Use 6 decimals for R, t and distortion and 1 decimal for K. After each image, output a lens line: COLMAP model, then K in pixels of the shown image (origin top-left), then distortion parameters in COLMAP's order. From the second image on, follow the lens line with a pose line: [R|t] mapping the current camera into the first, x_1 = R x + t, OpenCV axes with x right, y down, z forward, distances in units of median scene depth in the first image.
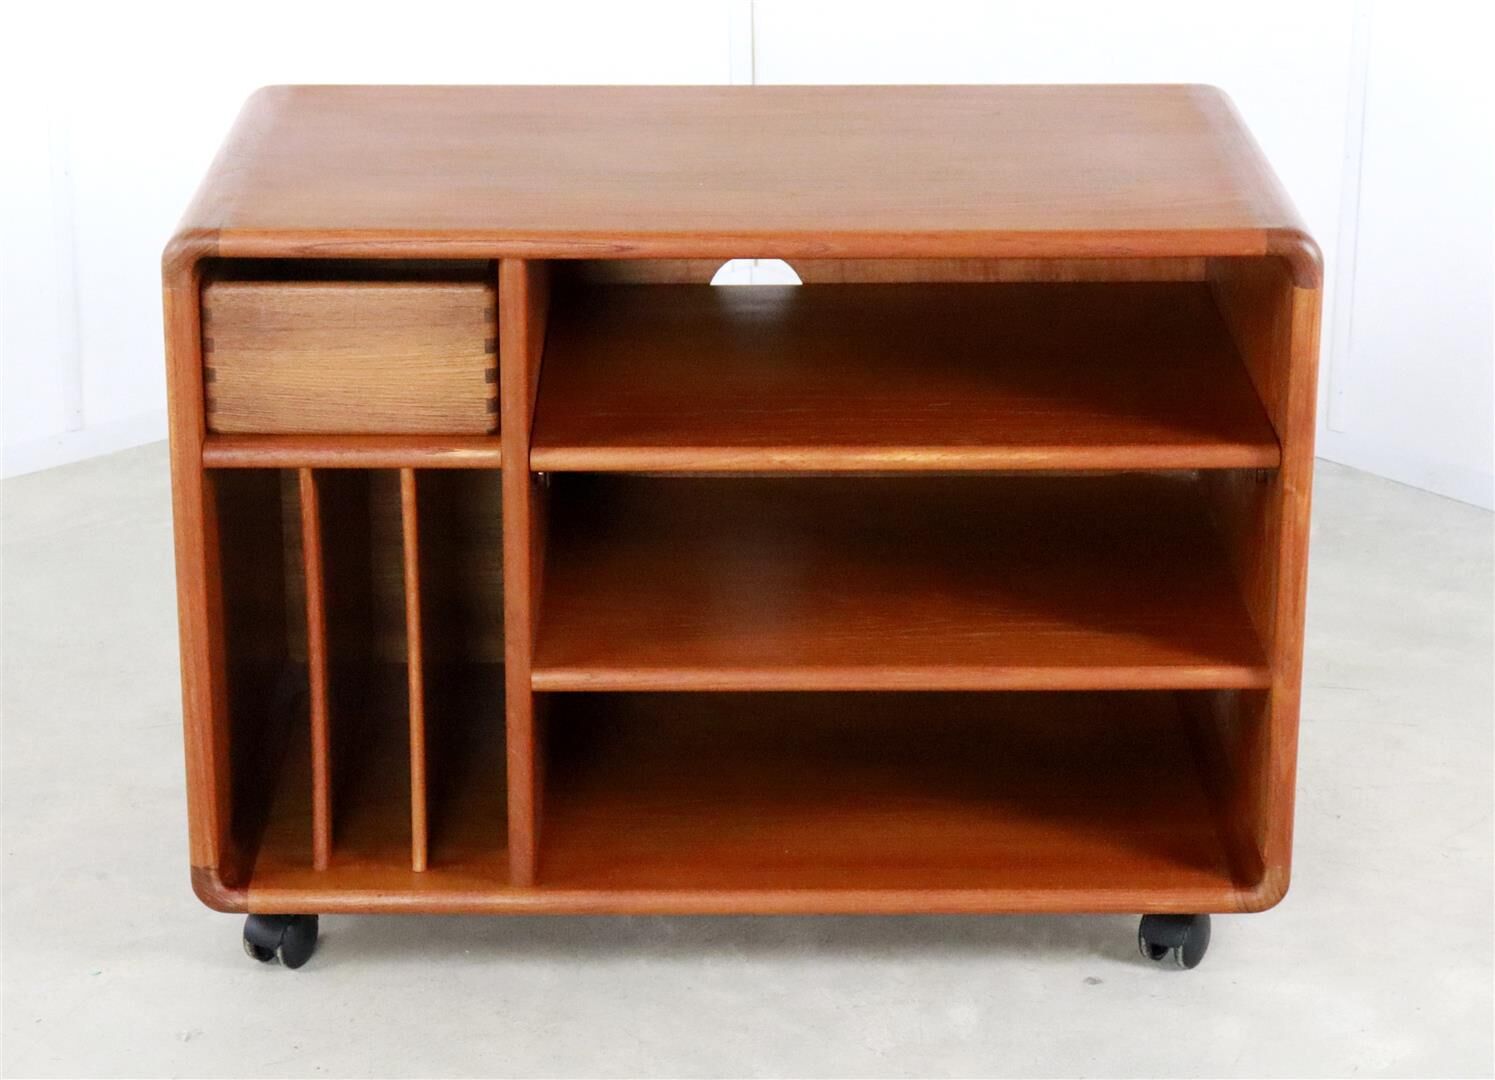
lens RADIAL K [[3644.0, 0, 712.3], [0, 3644.0, 547.9], [0, 0, 1]] dist [0.195320, 0.000000]
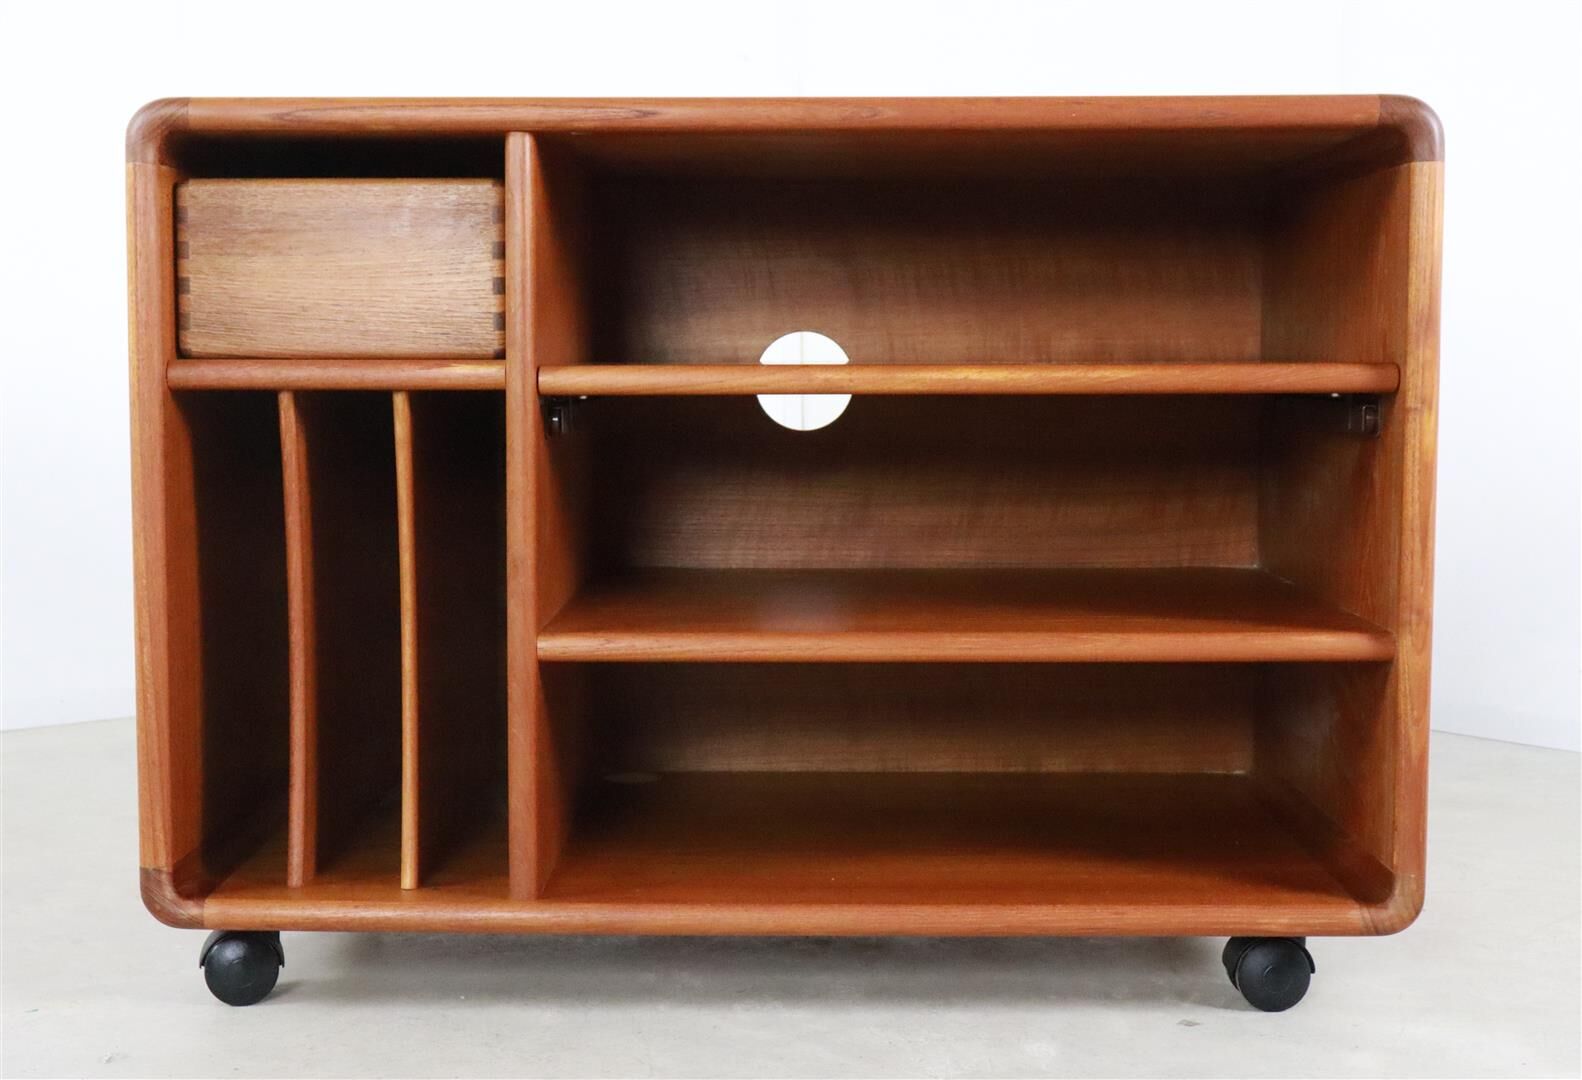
lens RADIAL K [[2272.3, 0, 760.8], [0, 2272.3, 554.5], [0, 0, 1]] dist [0.049084, 0.000000]
pose [[0.999774, 0.005809, -0.020443, 0.014706], [-0.010716, 0.968481, -0.248856, 0.151606], [0.018353, 0.249019, 0.968325, 0.478136]]
